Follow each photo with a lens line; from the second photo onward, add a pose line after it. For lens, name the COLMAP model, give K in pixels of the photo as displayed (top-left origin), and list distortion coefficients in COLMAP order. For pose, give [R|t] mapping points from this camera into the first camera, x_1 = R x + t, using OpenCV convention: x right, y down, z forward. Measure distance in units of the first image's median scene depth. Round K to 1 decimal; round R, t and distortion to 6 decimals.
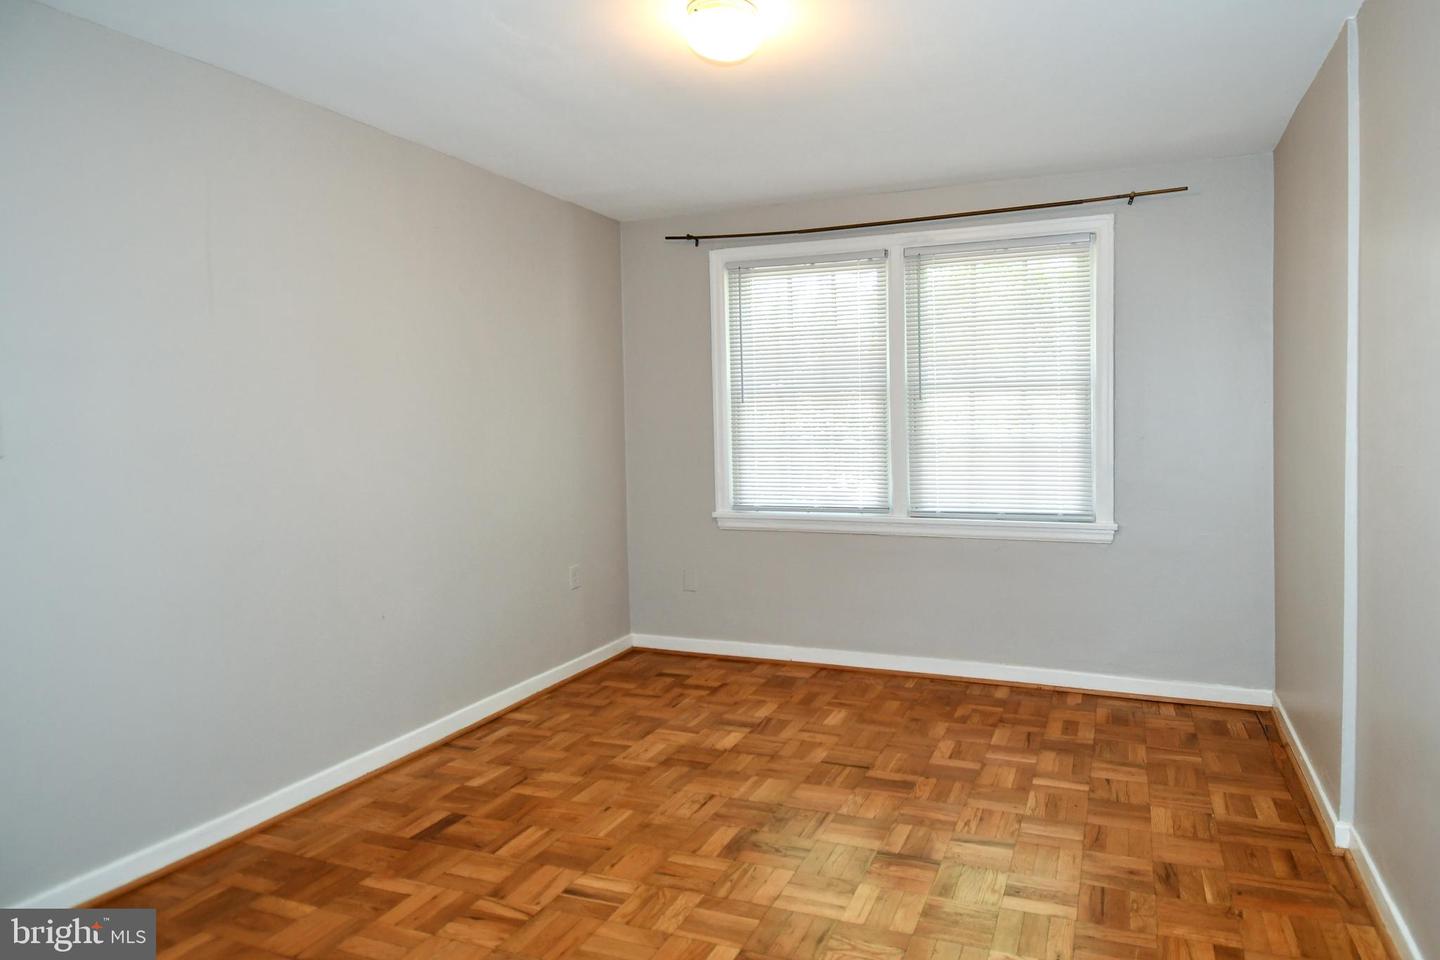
lens RADIAL K [[748.1, 0, 746.5], [0, 748.1, 472.4], [0, 0, 1]] dist [0.042021, -0.032574]
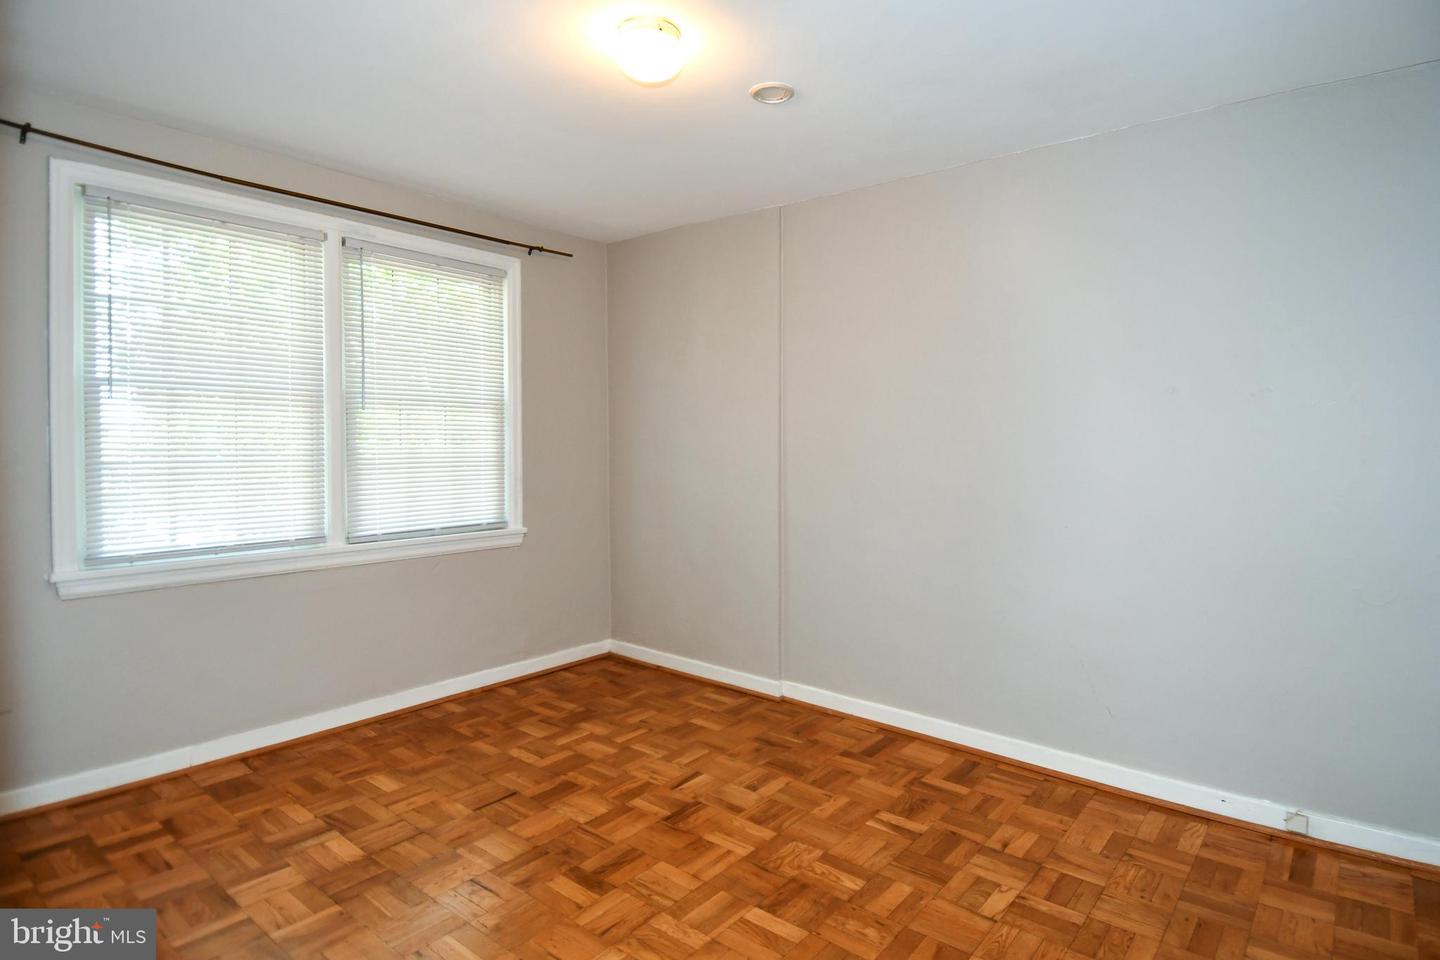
lens RADIAL K [[796.8, 0, 707.1], [0, 796.8, 470.8], [0, 0, 1]] dist [0.053519, -0.057694]
pose [[0.367161, -0.020667, 0.929928, -0.572341], [0.051300, 0.998681, 0.001940, -0.006750], [-0.928742, 0.046993, 0.367737, 0.308280]]
